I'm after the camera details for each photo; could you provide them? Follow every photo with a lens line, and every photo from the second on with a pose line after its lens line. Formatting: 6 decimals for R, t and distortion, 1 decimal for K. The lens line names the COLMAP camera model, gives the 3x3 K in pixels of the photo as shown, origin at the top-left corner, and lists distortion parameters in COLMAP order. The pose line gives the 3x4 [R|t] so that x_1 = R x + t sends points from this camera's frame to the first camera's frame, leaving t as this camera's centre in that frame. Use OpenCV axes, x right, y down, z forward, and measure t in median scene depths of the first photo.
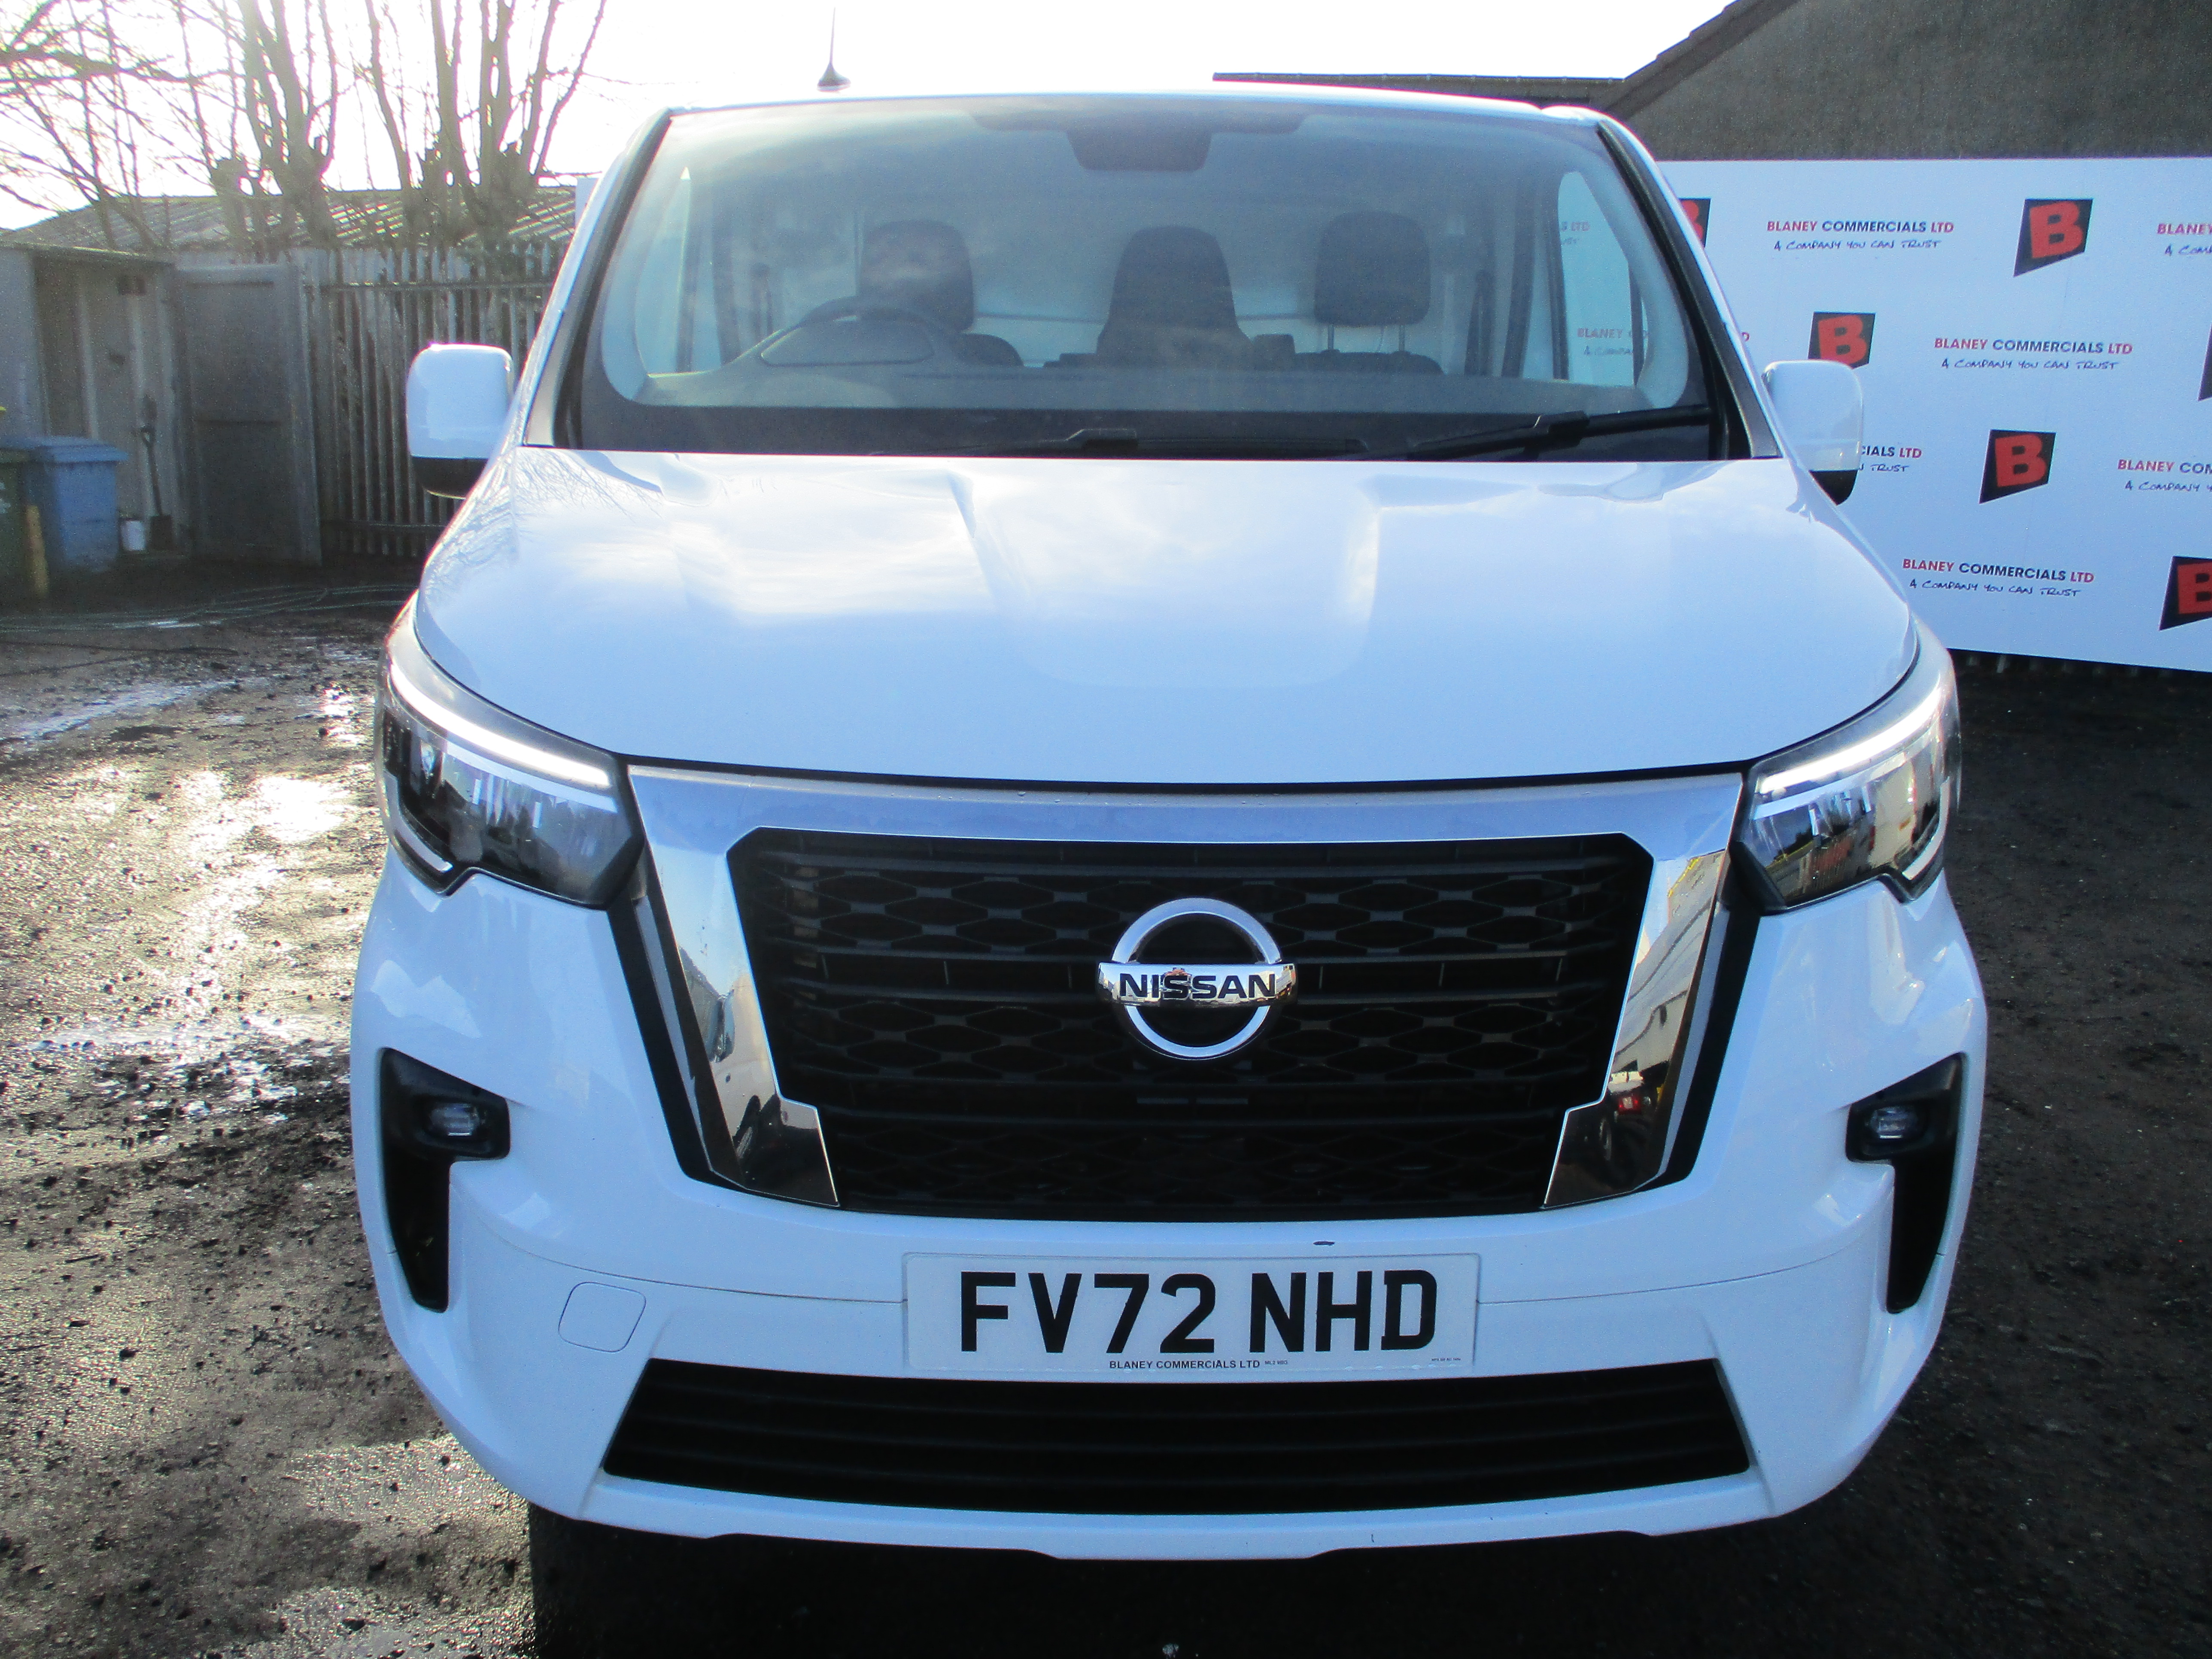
lens RADIAL K [[1789.3, 0, 1106.0], [0, 1789.3, 829.5], [0, 0, 1]] dist [0.004397, -0.085968]
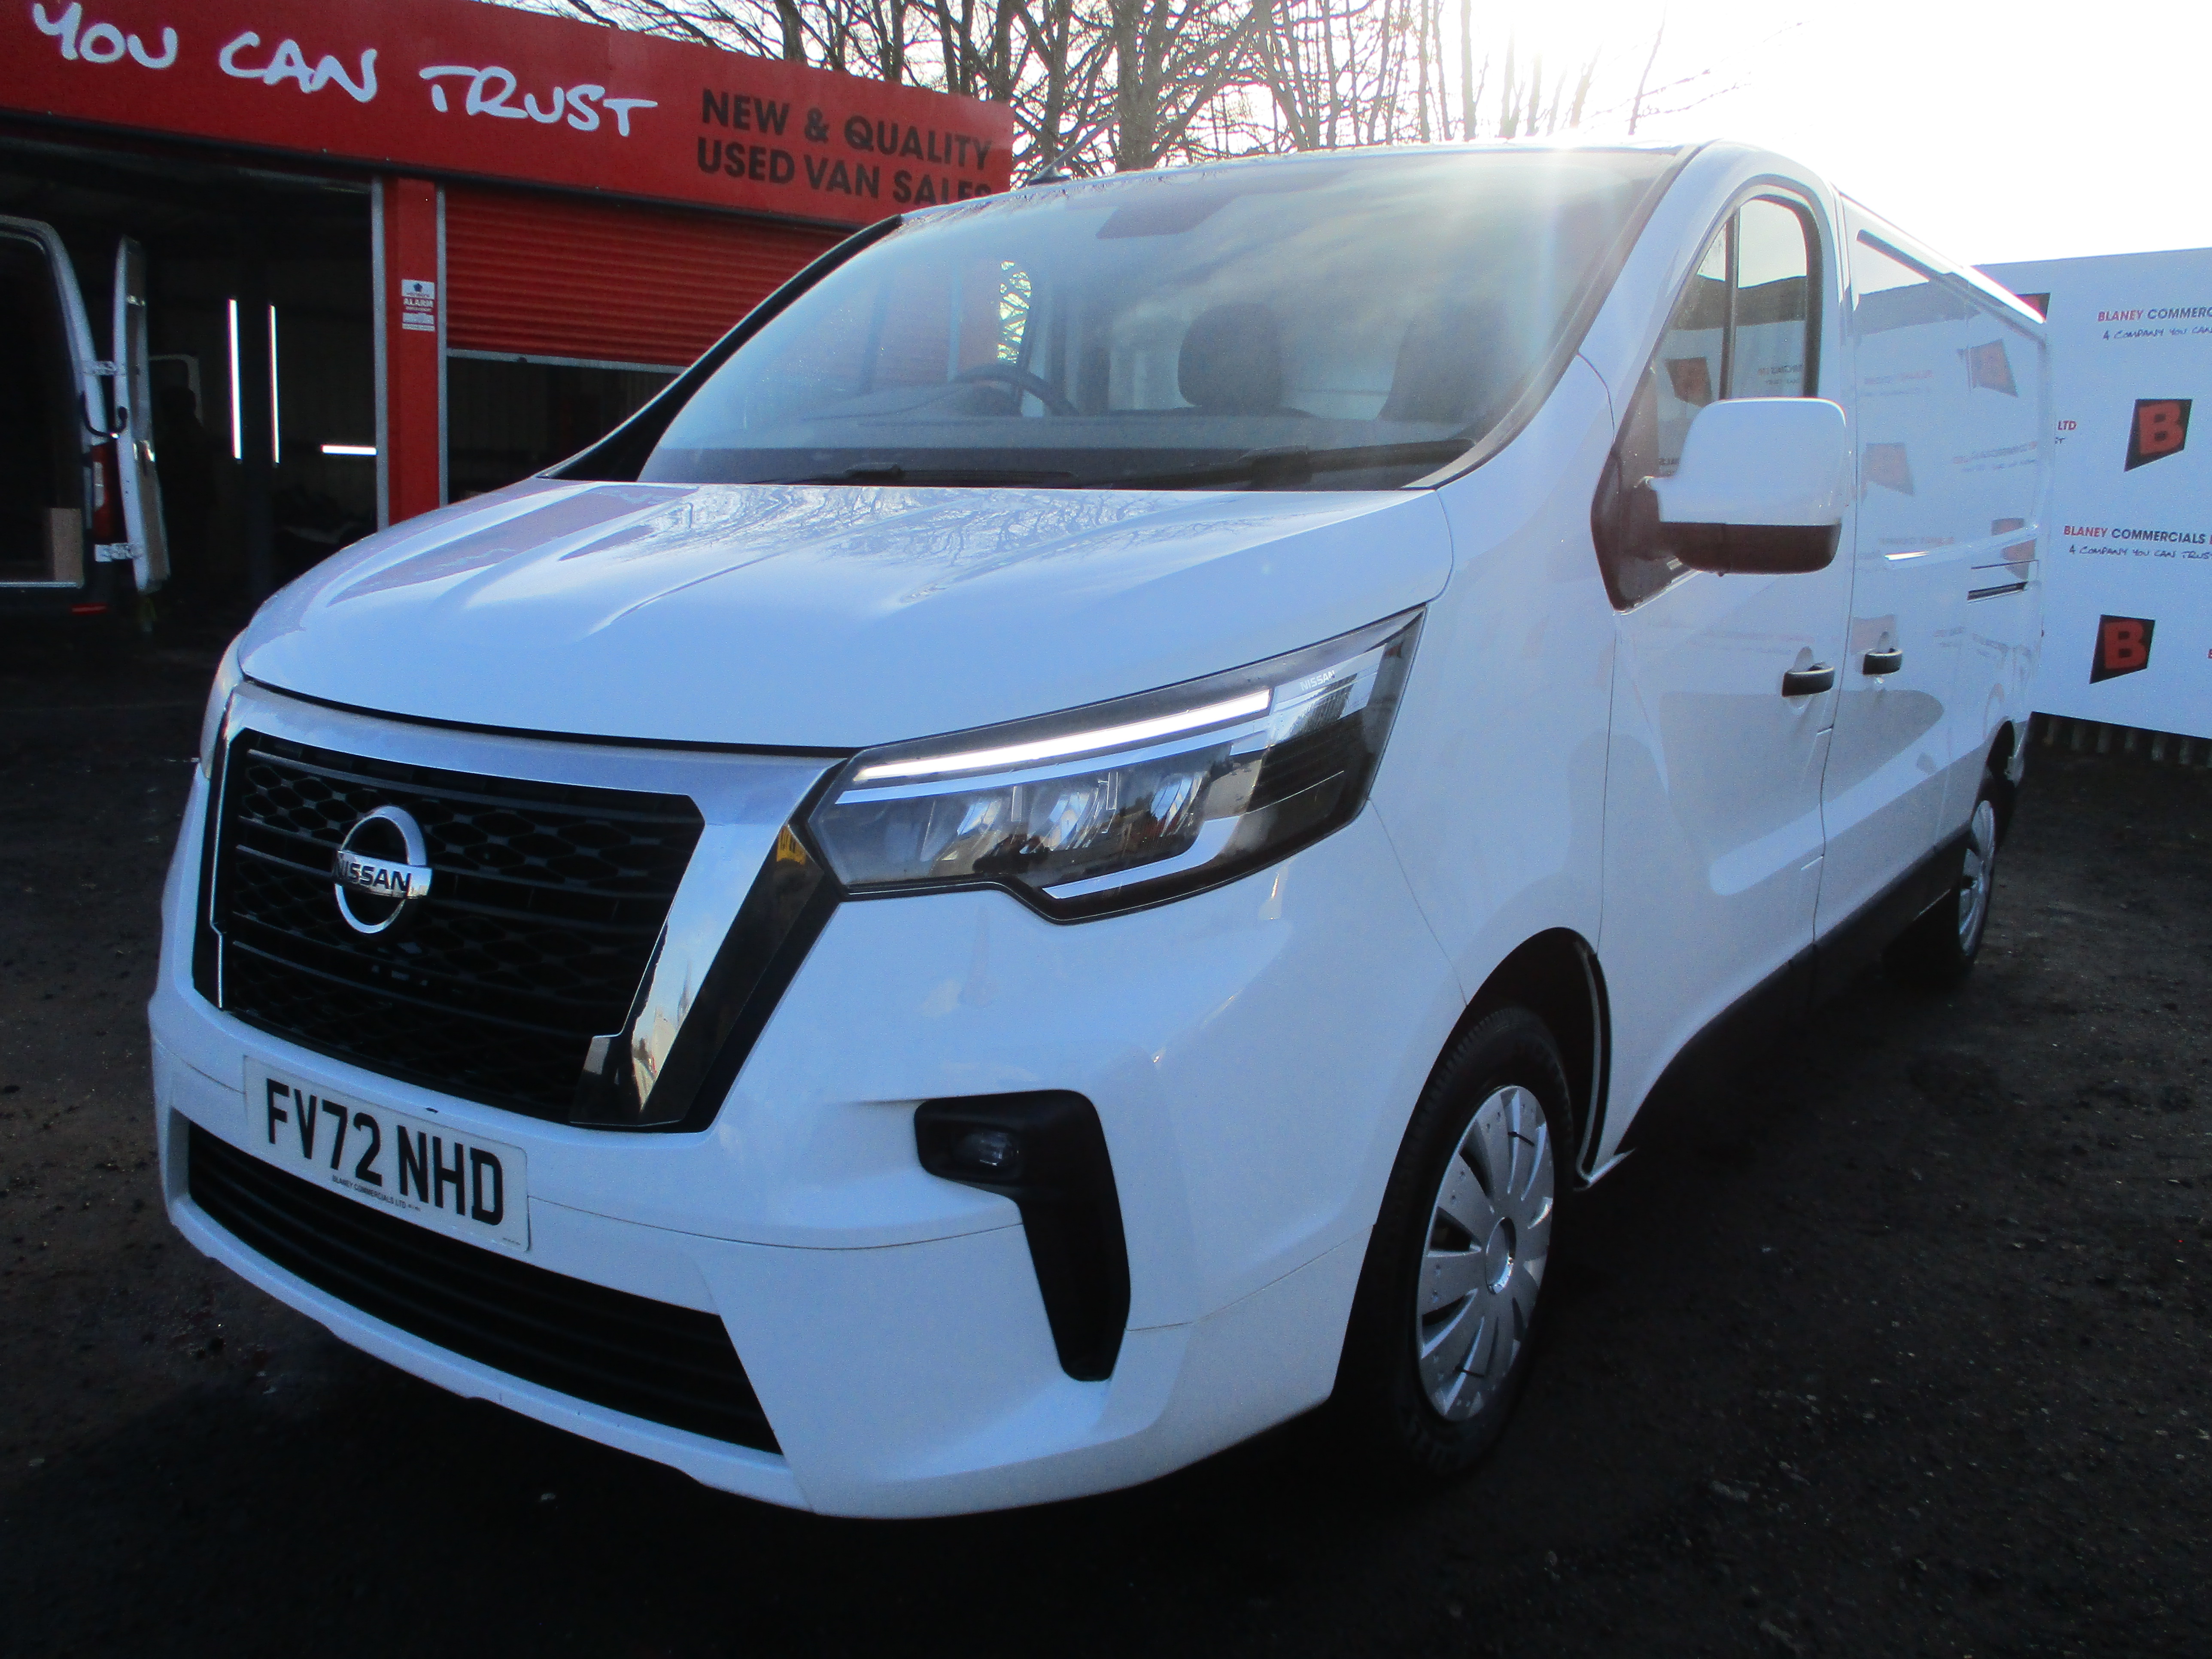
lens RADIAL K [[1789.3, 0, 1106.0], [0, 1789.3, 829.5], [0, 0, 1]] dist [0.004397, -0.085968]
pose [[0.825536, 0.113314, -0.552857, 1.100619], [-0.143669, 0.989557, -0.011708, -0.001439], [0.545756, 0.089093, 0.833194, 0.244115]]
